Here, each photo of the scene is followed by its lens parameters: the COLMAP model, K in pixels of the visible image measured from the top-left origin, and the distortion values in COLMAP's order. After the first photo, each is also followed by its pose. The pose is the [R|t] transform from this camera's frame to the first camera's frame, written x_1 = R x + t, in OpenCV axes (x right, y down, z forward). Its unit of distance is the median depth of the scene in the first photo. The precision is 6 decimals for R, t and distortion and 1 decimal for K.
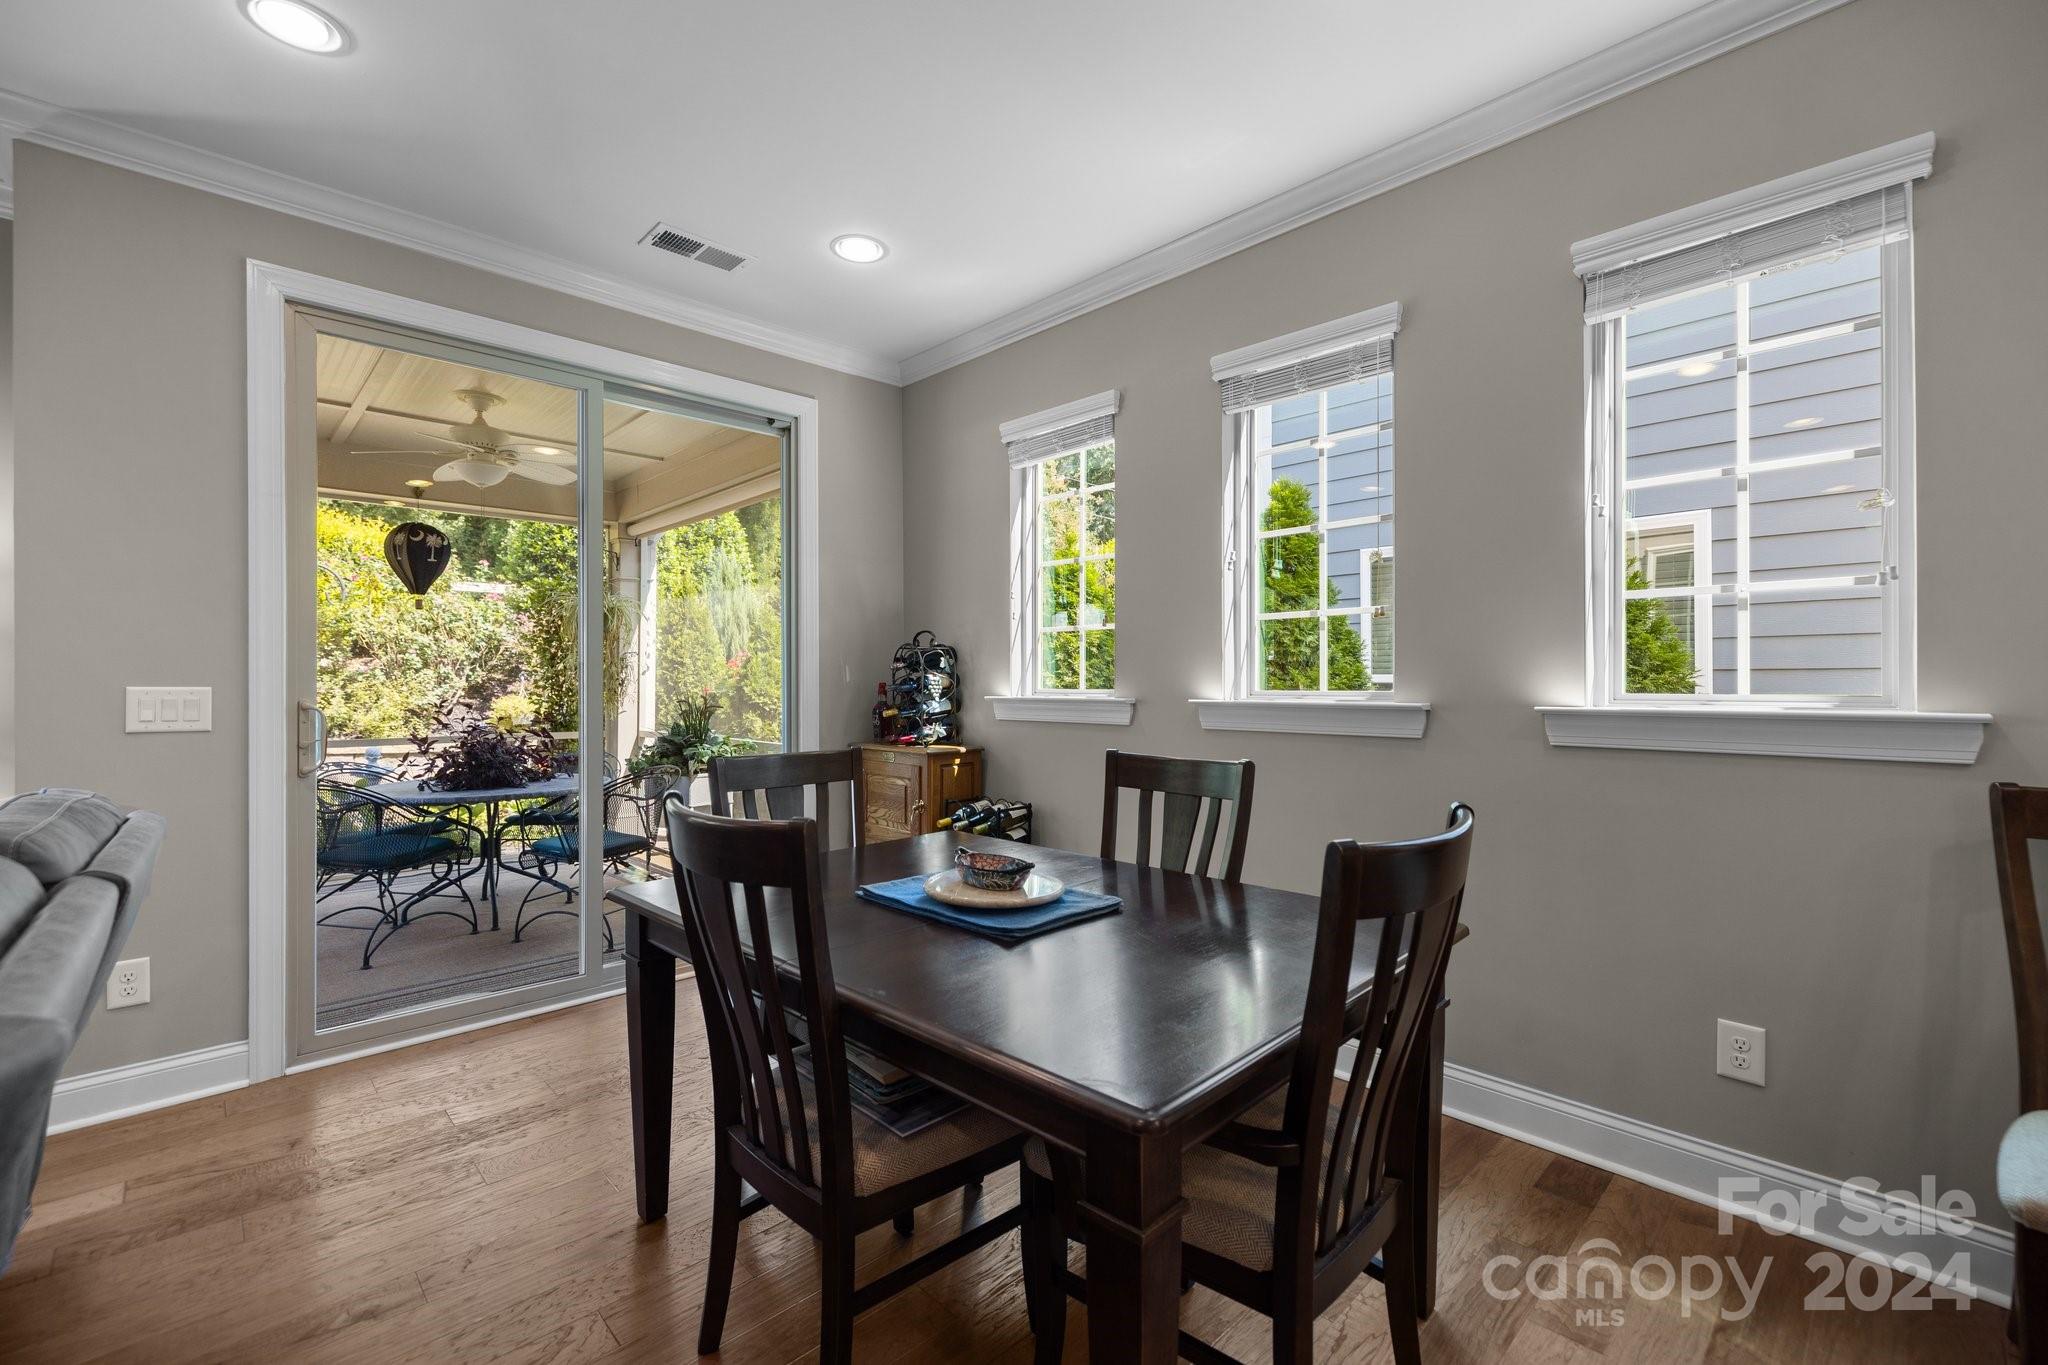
lens RADIAL K [[862.0, 0, 1025.5], [0, 862.0, 693.7], [0, 0, 1]] dist [-0.000786, -0.000159]
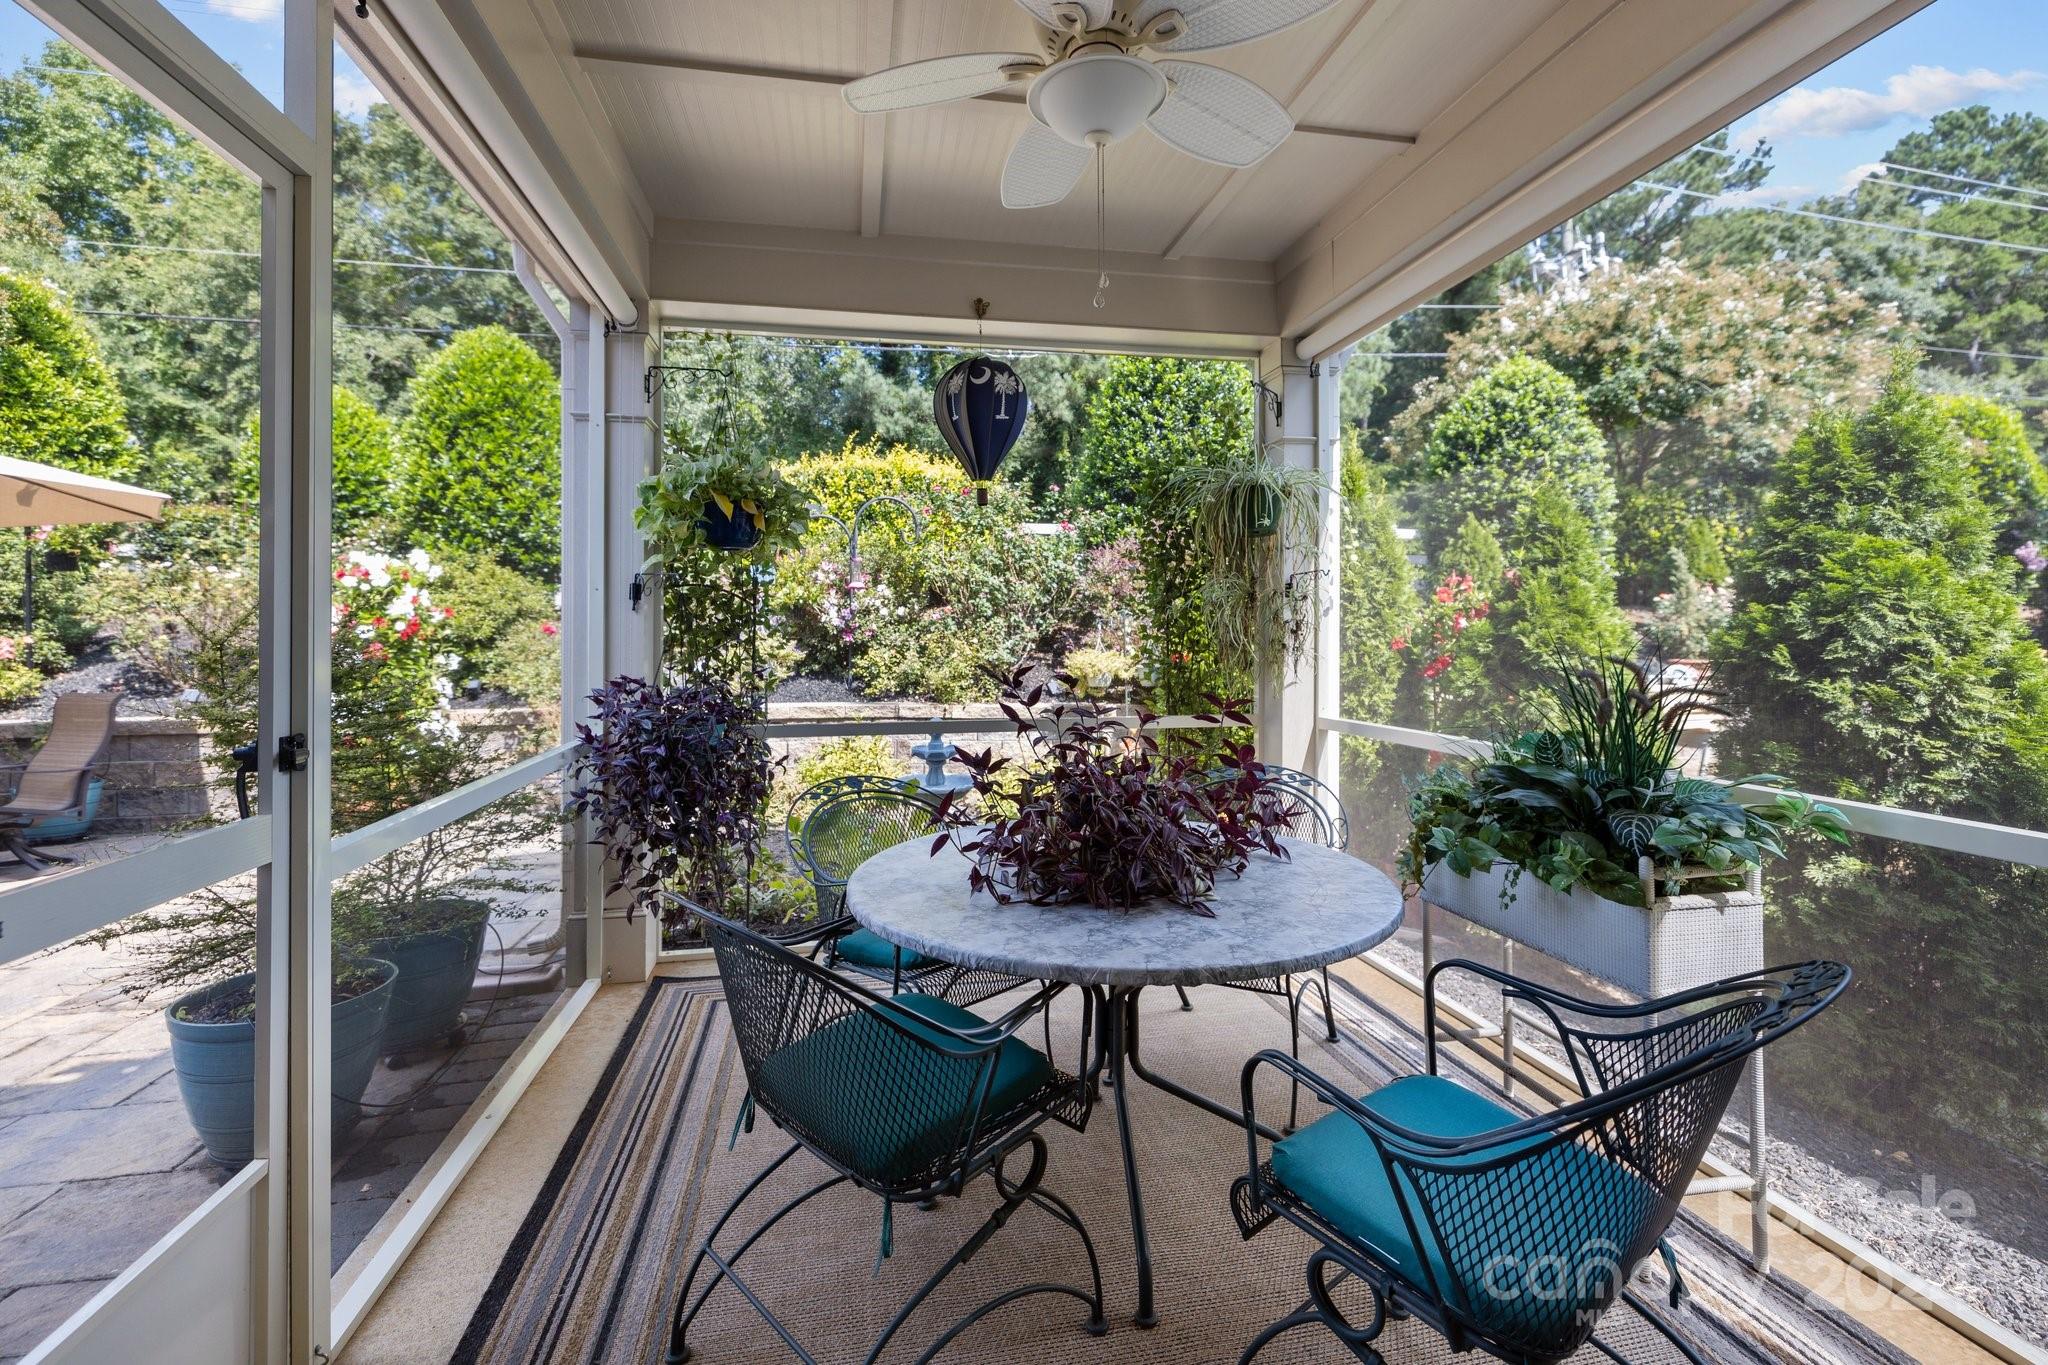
lens RADIAL K [[877.4, 0, 1025.2], [0, 877.4, 673.4], [0, 0, 1]] dist [0.001044, 0.000273]
pose [[0.837613, 0.019884, -0.545901, -0.212708], [-0.003268, 0.999502, 0.031393, -0.000736], [0.546254, -0.024512, 0.837261, 0.310058]]
